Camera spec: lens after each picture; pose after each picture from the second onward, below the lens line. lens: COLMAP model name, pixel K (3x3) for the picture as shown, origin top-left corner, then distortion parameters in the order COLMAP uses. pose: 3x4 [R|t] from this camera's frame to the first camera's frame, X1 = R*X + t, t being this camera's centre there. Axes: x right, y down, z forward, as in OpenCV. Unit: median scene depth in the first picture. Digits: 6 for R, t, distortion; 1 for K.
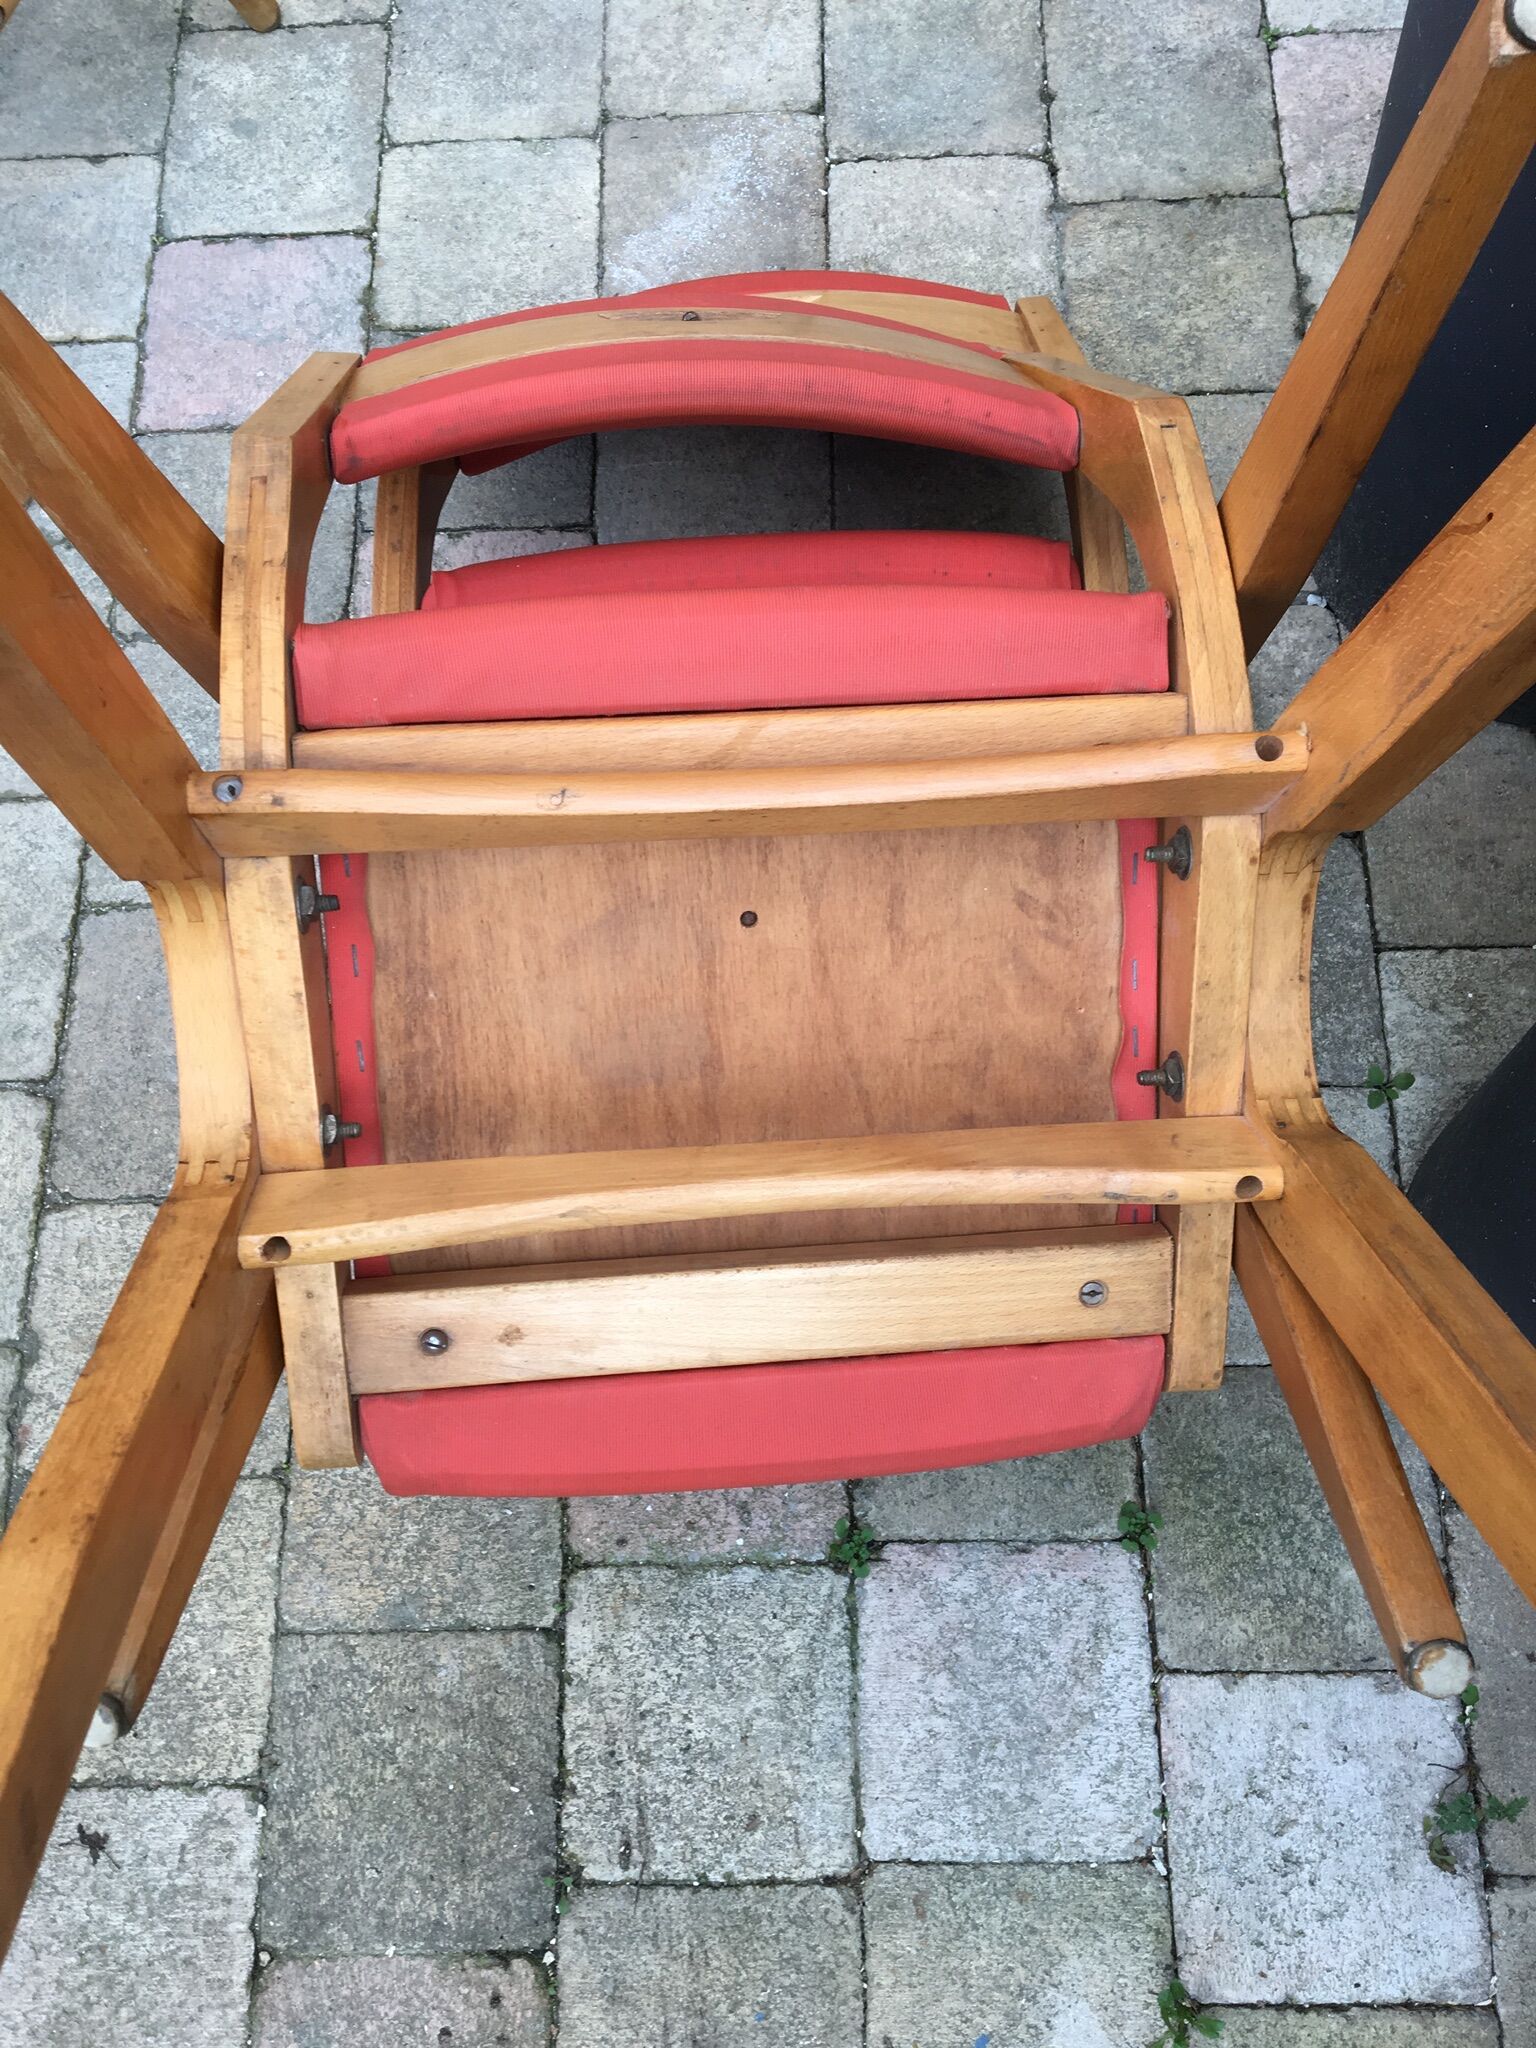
lens RADIAL K [[1747.7, 0, 745.4], [0, 1747.7, 1018.4], [0, 0, 1]] dist [0.068522, -0.098257]
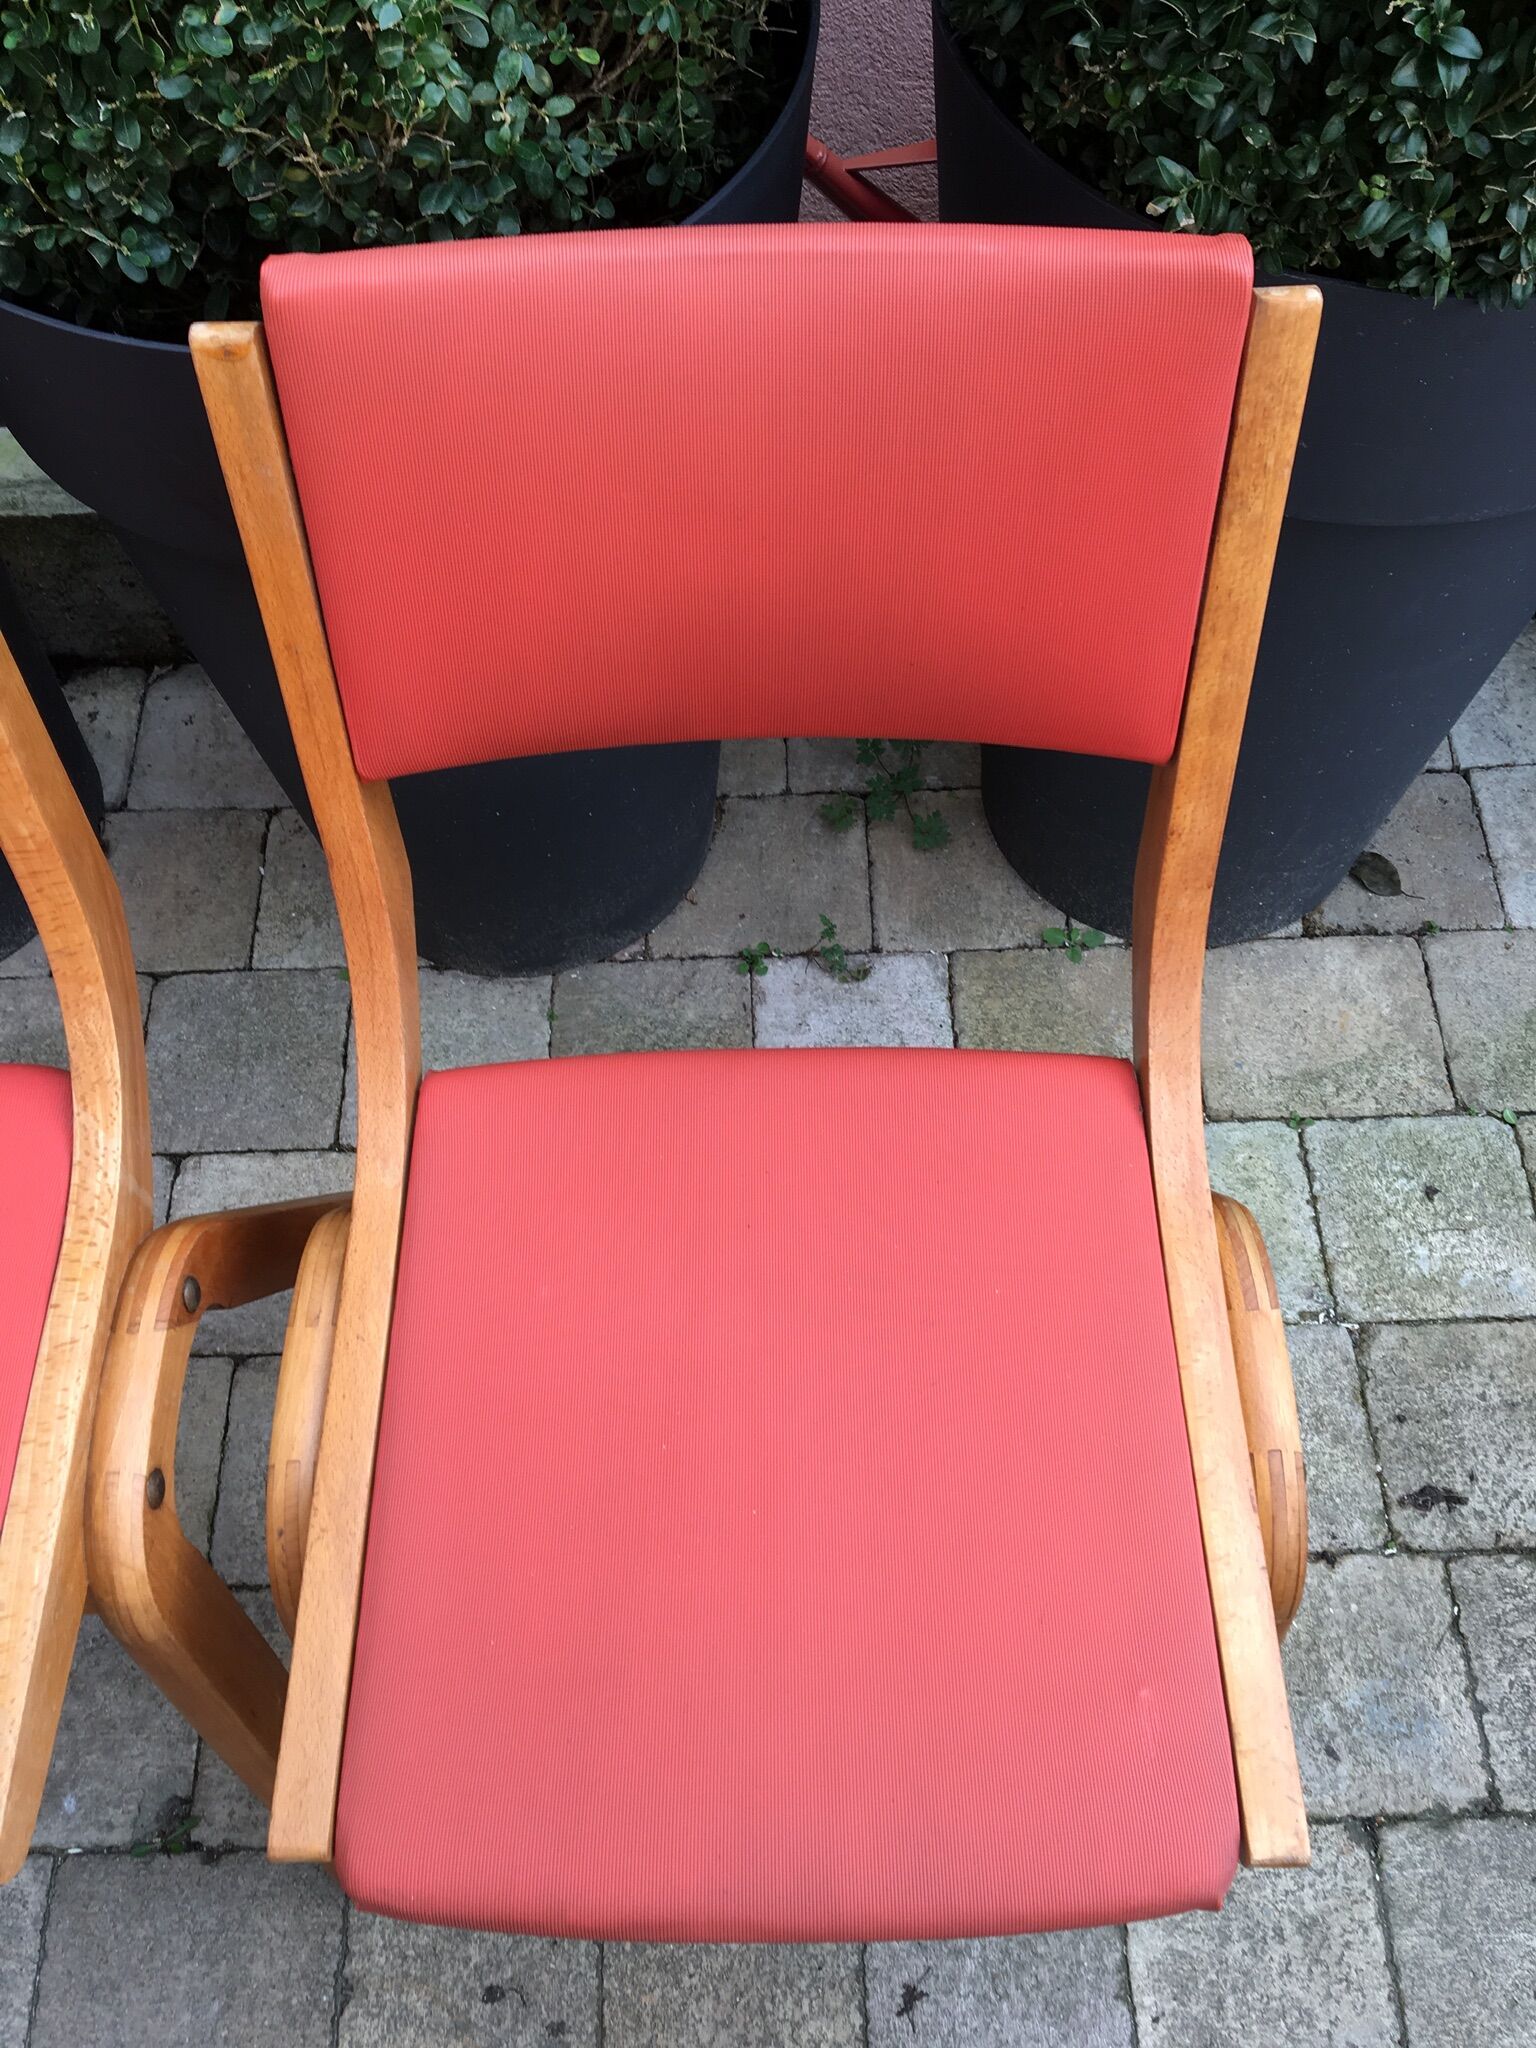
lens RADIAL K [[1747.7, 0, 773.1], [0, 1747.7, 1023.9], [0, 0, 1]] dist [0.068522, -0.098257]
pose [[-0.015599, -0.861471, 0.507566, -0.397004], [0.963099, 0.123469, 0.239157, 0.033154], [-0.268696, 0.492567, 0.827756, -0.215483]]
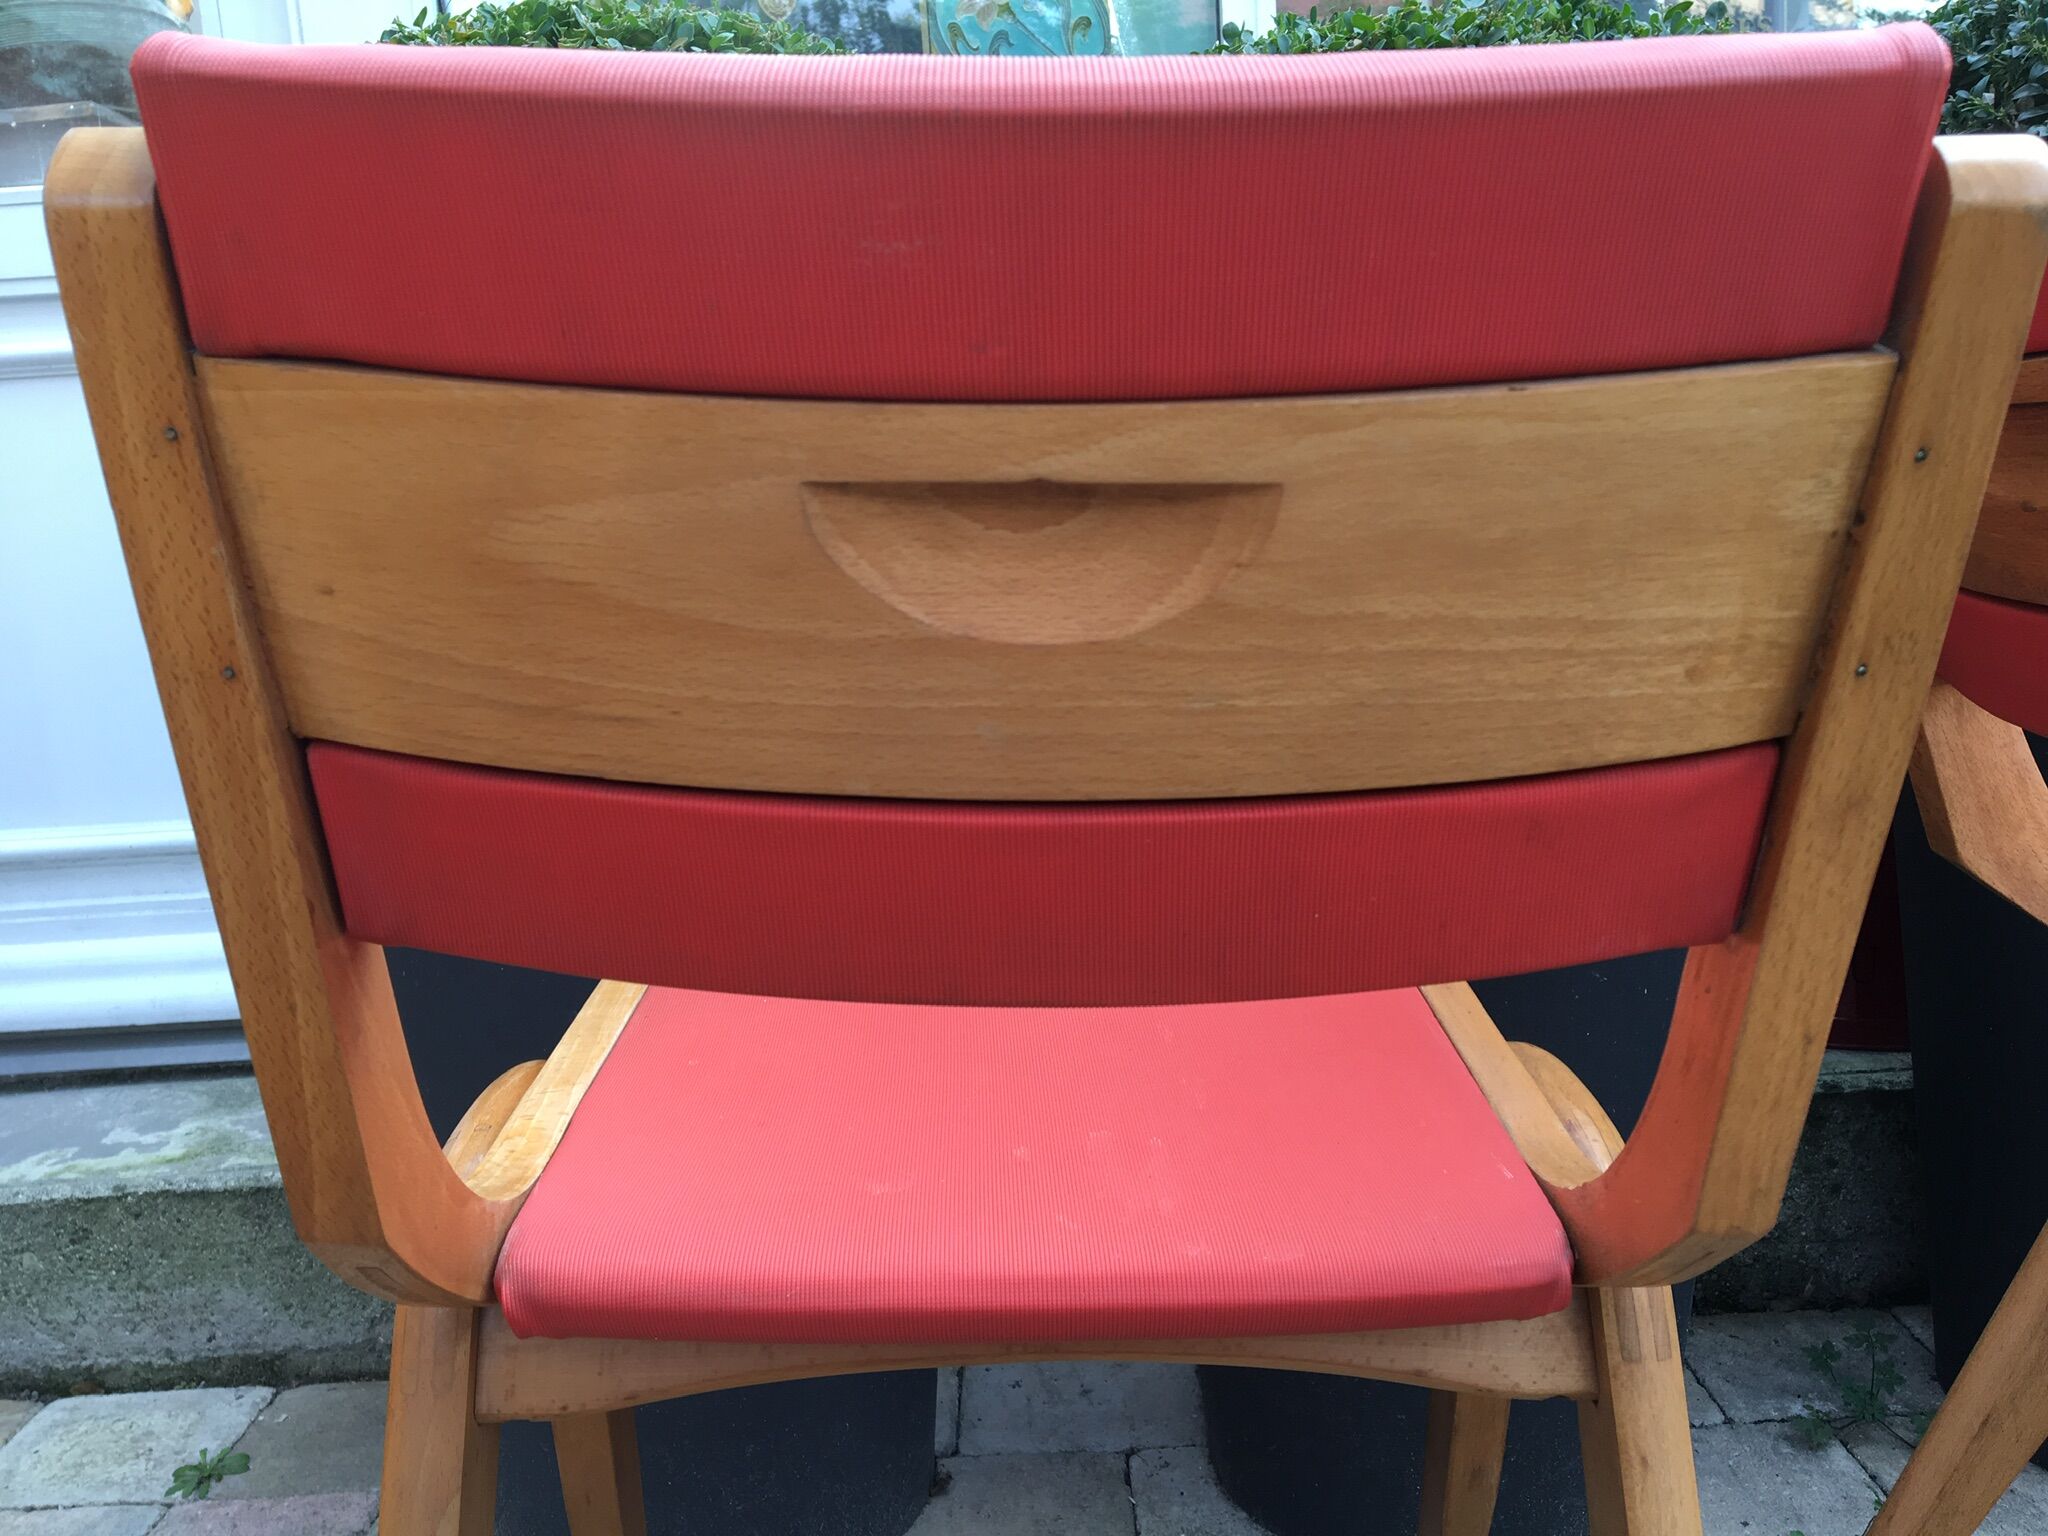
lens RADIAL K [[1747.7, 0, 1026.2], [0, 1747.7, 748.2], [0, 0, 1]] dist [0.068522, -0.098257]
pose [[0.001287, -0.113060, 0.993587, -0.703797], [0.968834, 0.246262, 0.026767, -0.284047], [-0.247709, 0.962586, 0.109854, 0.447727]]
